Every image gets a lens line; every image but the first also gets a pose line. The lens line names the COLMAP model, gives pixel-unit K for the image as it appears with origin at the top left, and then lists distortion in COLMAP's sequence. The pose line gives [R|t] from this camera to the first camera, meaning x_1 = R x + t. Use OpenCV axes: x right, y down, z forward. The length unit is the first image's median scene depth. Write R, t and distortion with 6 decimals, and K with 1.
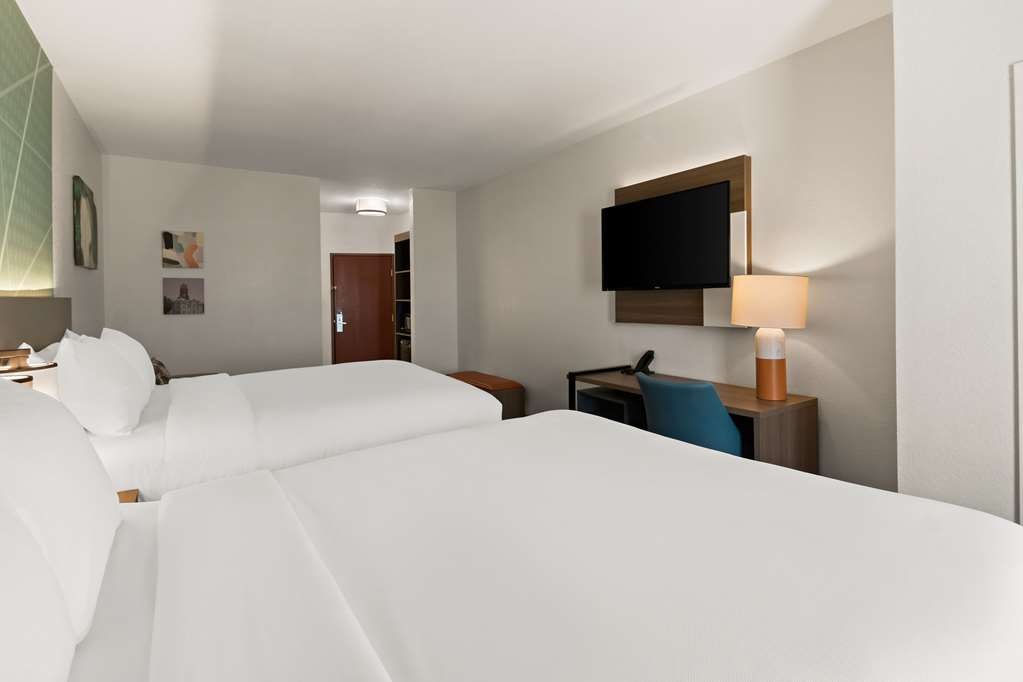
lens RADIAL K [[499.3, 0, 509.7], [0, 499.3, 298.8], [0, 0, 1]] dist [0.001294, -0.000221]
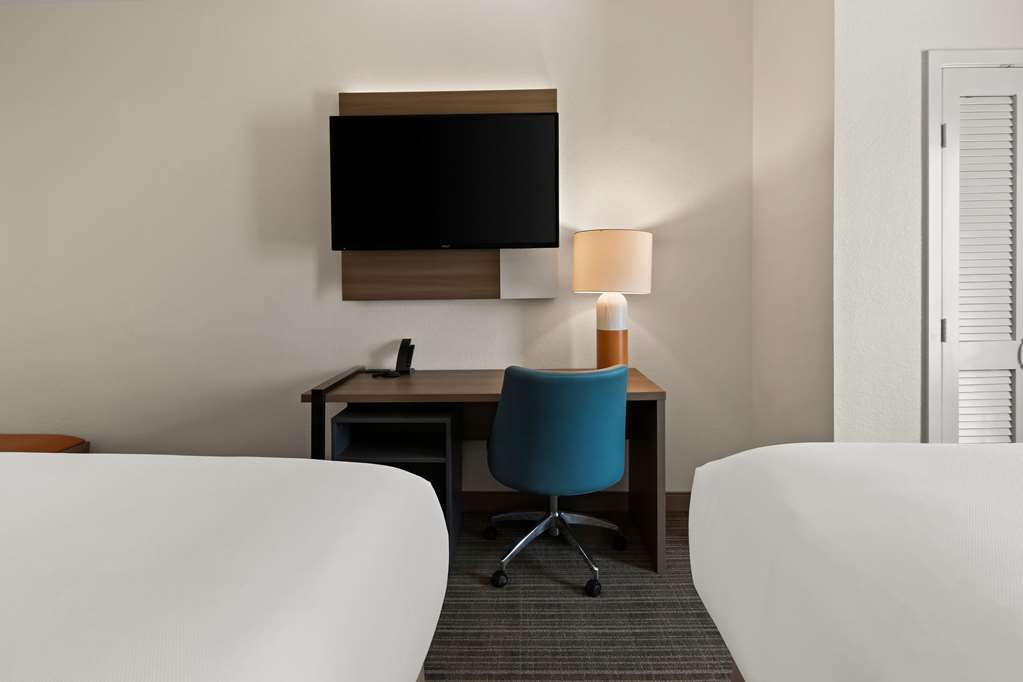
lens RADIAL K [[499.3, 0, 509.7], [0, 499.3, 298.8], [0, 0, 1]] dist [0.001294, -0.000221]
pose [[0.546148, -0.014579, 0.837562, -0.239884], [0.005894, 0.999891, 0.013561, 0.042203], [-0.837668, -0.002470, 0.546174, 0.544369]]
